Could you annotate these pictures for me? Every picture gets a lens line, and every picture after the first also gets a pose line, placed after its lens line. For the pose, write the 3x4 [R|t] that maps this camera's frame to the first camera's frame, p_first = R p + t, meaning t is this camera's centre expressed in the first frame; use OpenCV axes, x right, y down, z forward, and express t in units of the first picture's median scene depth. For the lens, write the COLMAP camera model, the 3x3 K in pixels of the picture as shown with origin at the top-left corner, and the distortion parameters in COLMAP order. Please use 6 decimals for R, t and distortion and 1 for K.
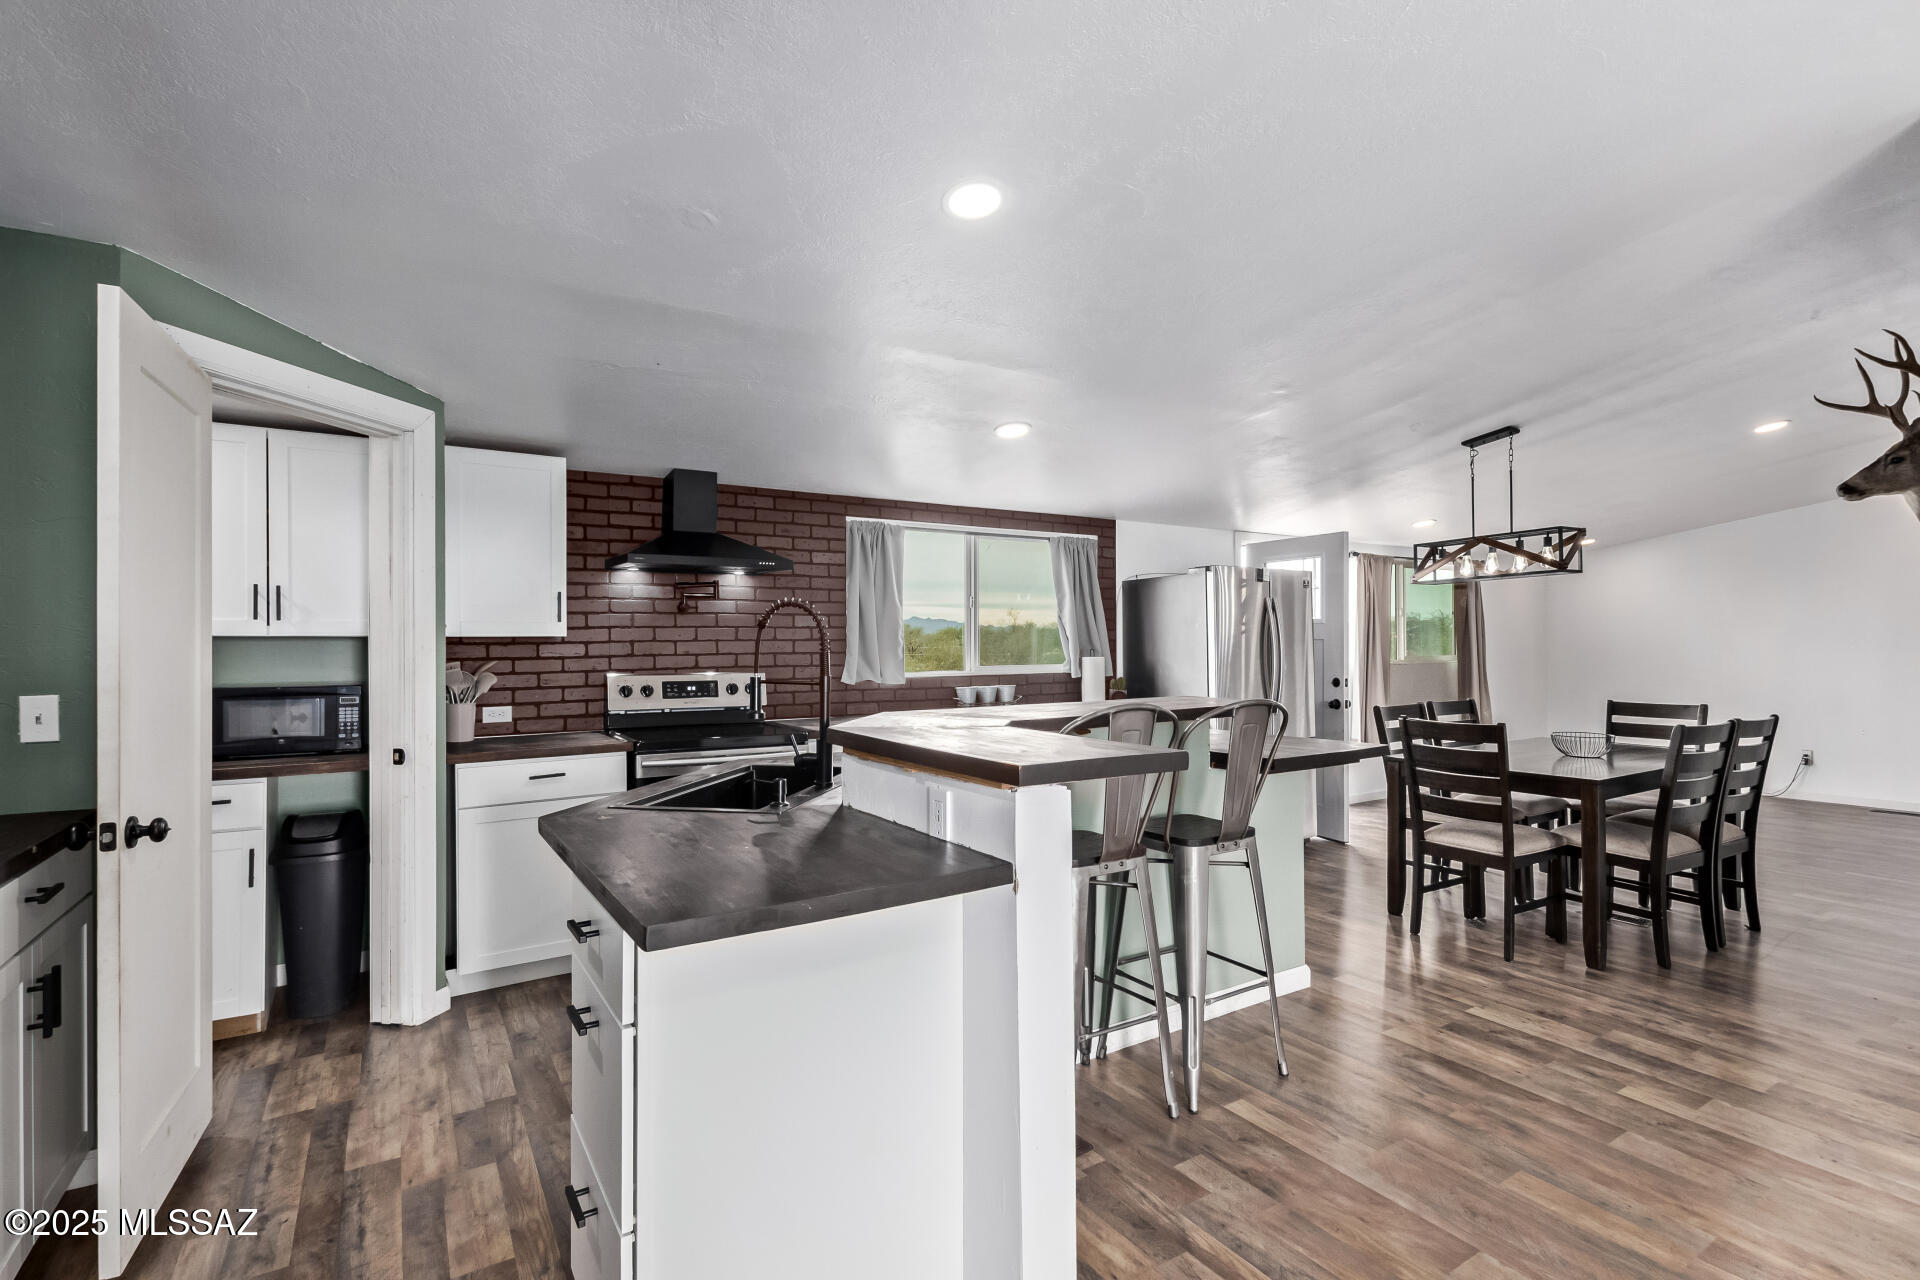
lens RADIAL K [[882.8, 0, 960.0], [0, 882.8, 640.0], [0, 0, 1]] dist [0.026740, -0.012505]
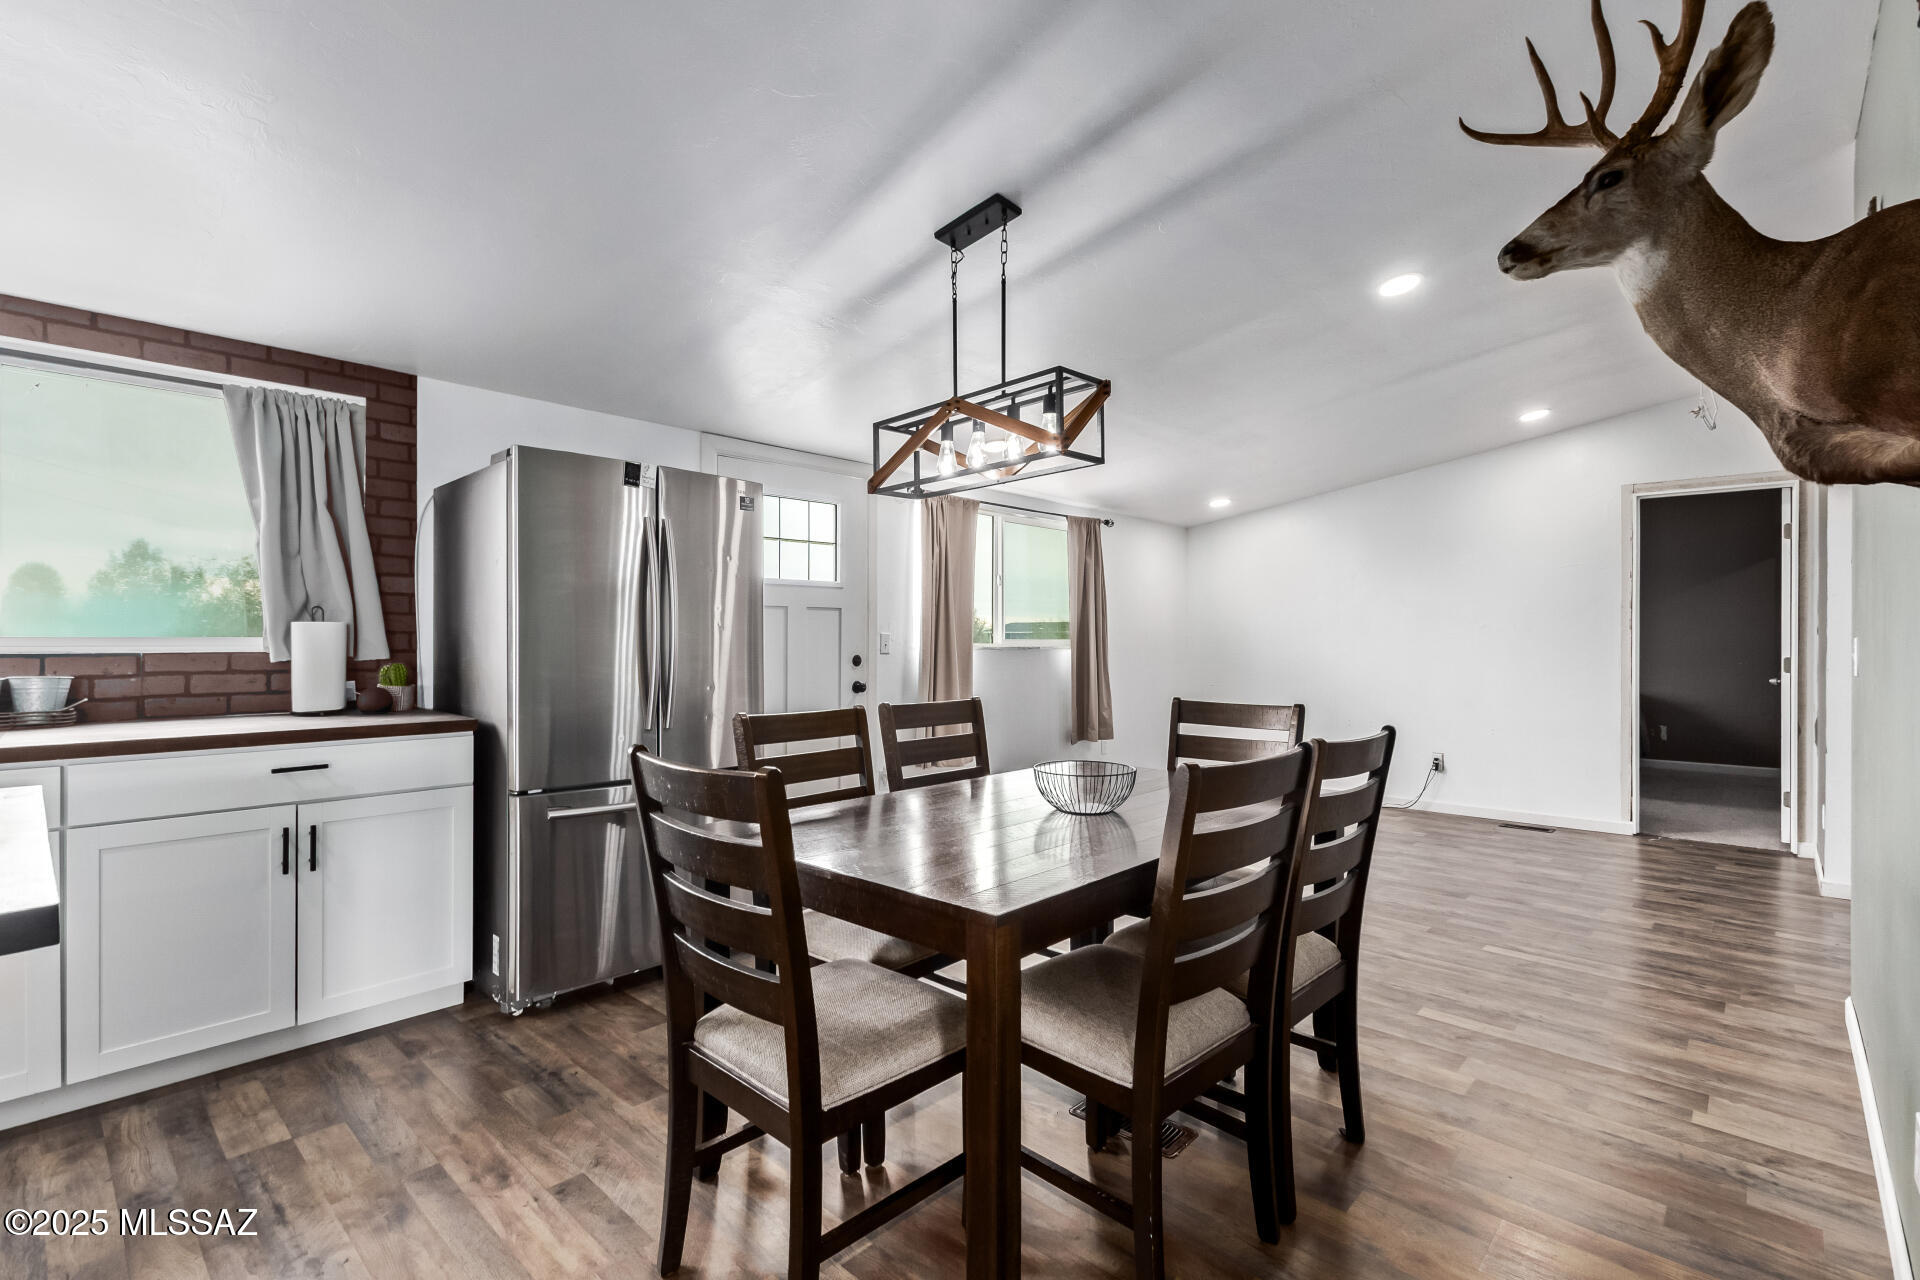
lens RADIAL K [[872.4, 0, 960.0], [0, 872.4, 640.0], [0, 0, 1]] dist [0.001854, -0.000122]
pose [[0.966976, 0.008523, 0.254725, 0.447697], [-0.009497, 0.999952, 0.002594, 0.029063], [-0.254691, -0.004928, 0.967010, 0.476596]]
